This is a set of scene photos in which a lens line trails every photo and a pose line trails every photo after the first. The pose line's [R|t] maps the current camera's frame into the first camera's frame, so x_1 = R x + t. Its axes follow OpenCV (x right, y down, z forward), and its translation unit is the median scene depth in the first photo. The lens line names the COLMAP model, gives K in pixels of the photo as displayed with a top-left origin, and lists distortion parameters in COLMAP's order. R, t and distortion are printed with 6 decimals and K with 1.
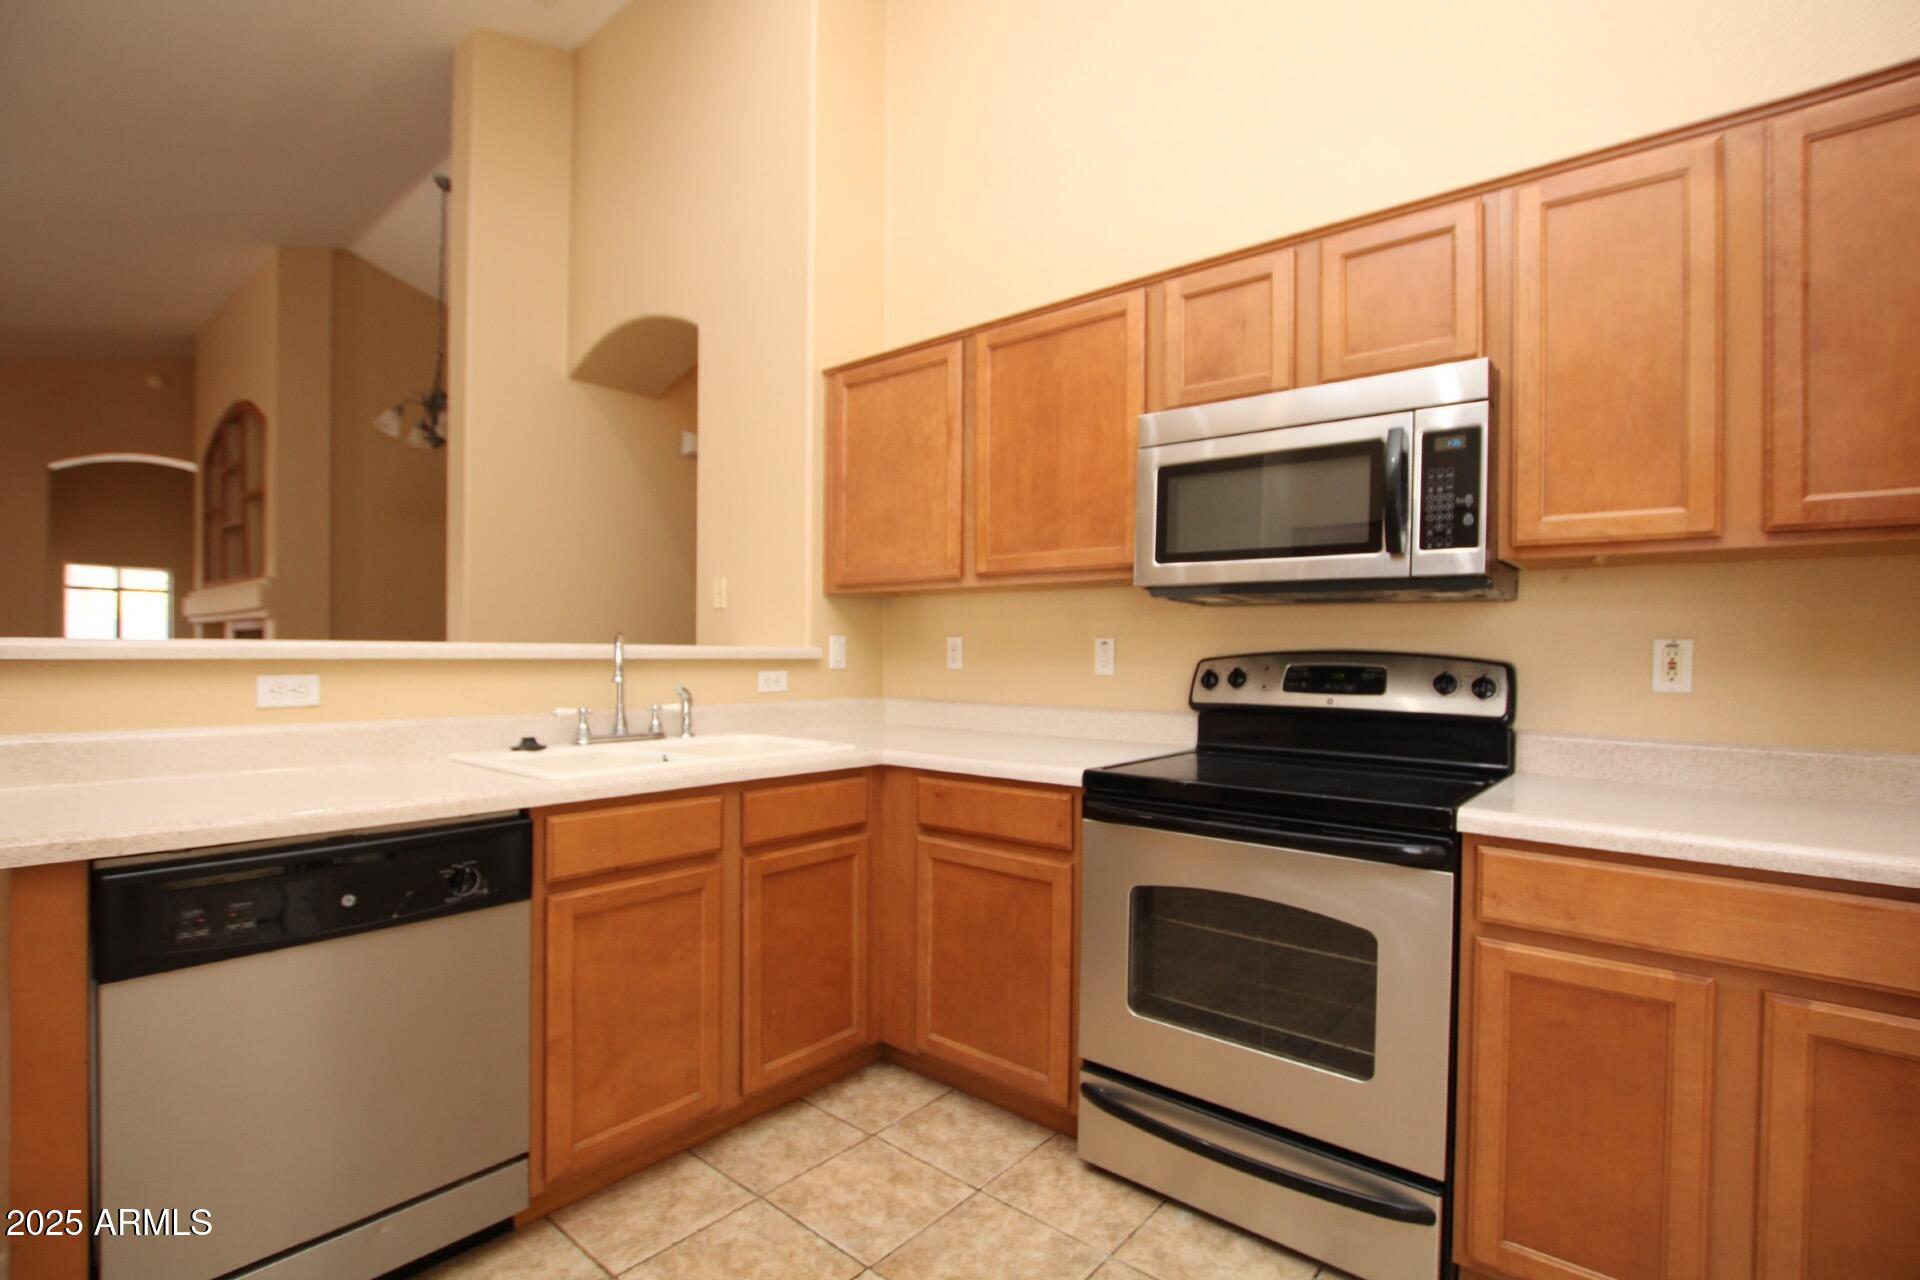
lens RADIAL K [[888.8, 0, 967.7], [0, 888.8, 656.7], [0, 0, 1]] dist [-0.020376, 0.000678]
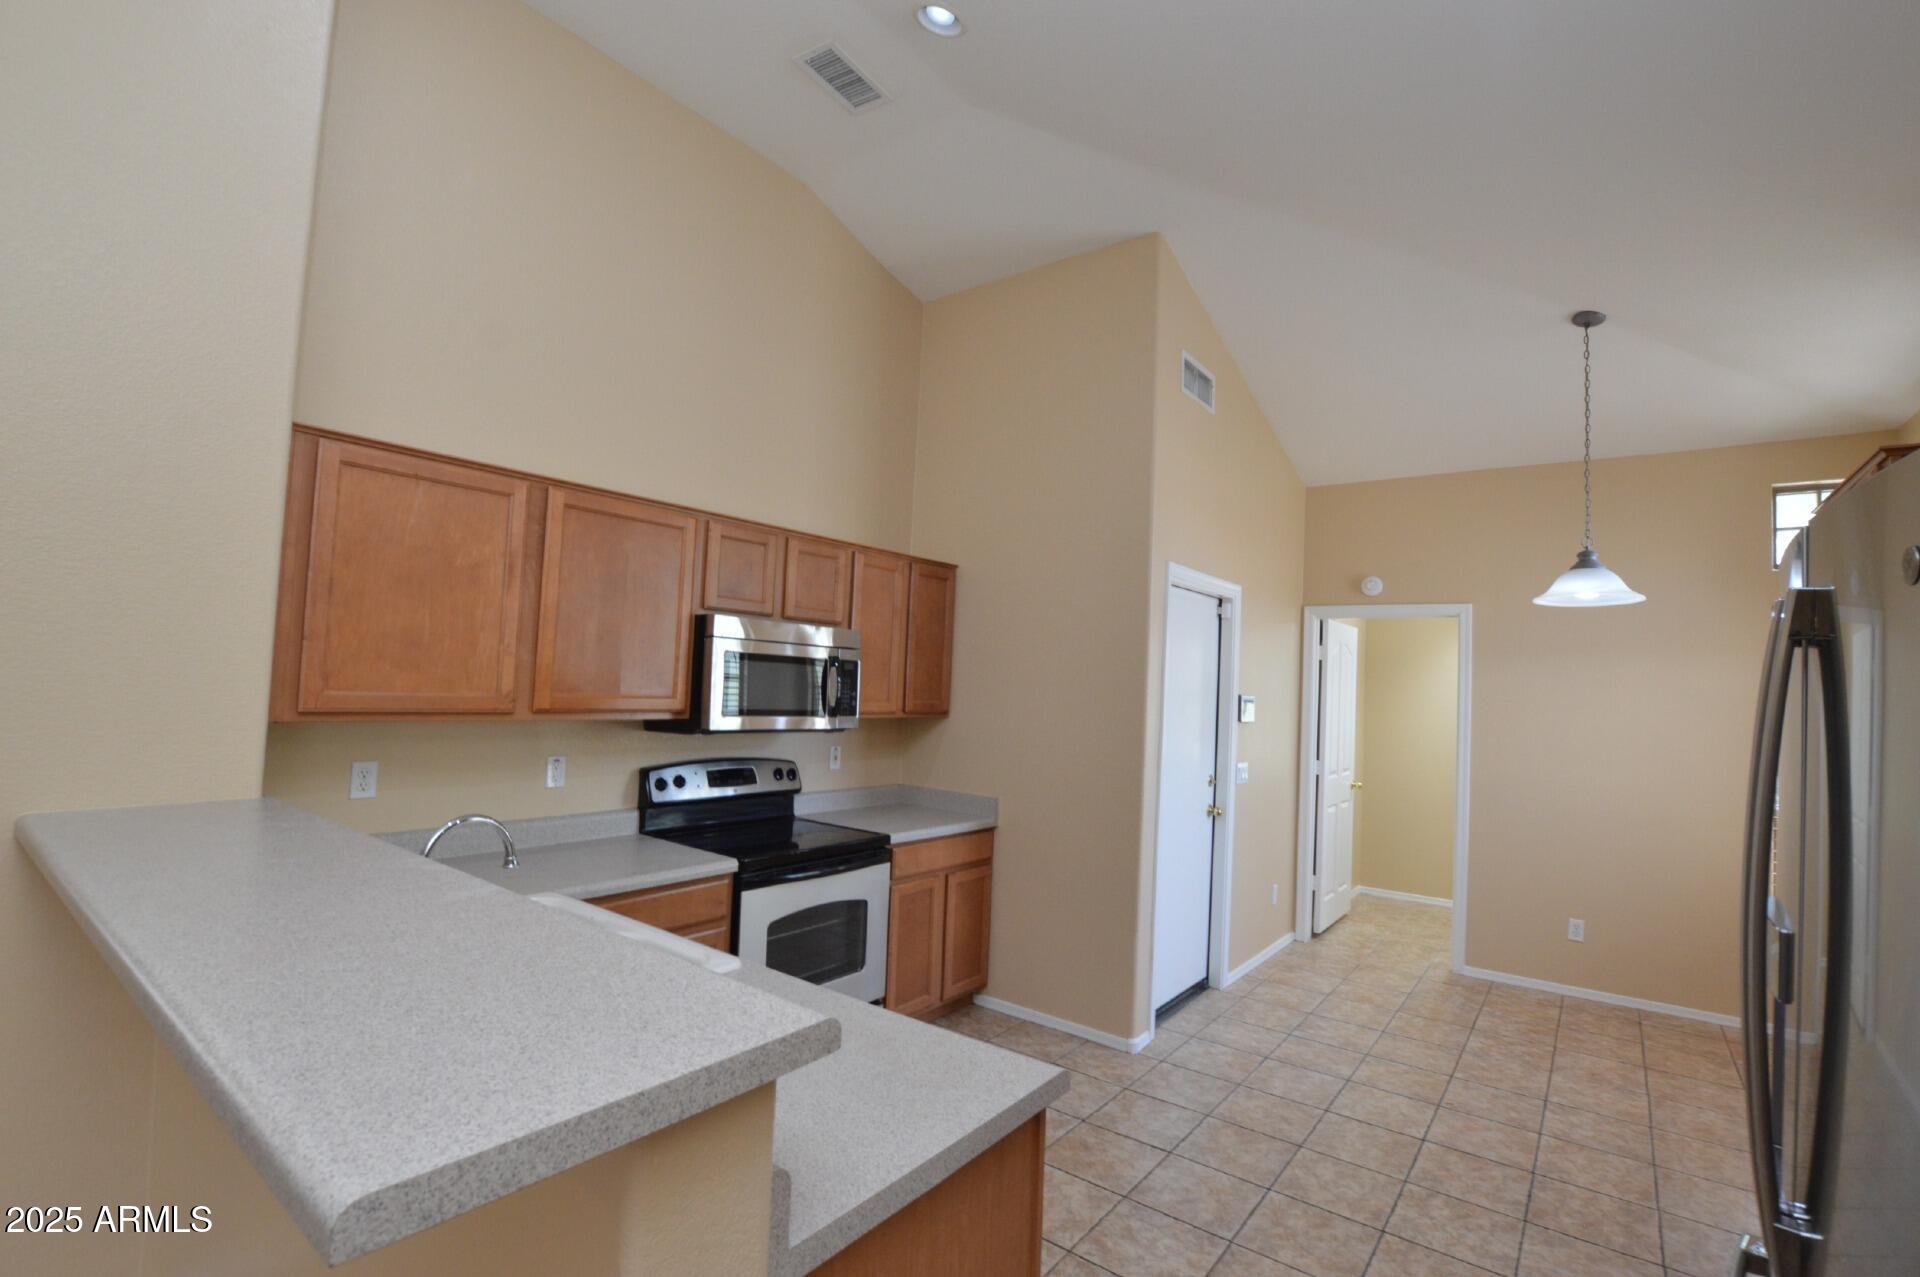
lens RADIAL K [[893.9, 0, 993.6], [0, 893.9, 648.3], [0, 0, 1]] dist [-0.024426, 0.011614]
pose [[-0.063391, 0.029594, 0.997550, -1.528580], [-0.038092, 0.998760, -0.032051, -0.213087], [-0.997262, -0.040031, -0.062185, 0.724754]]
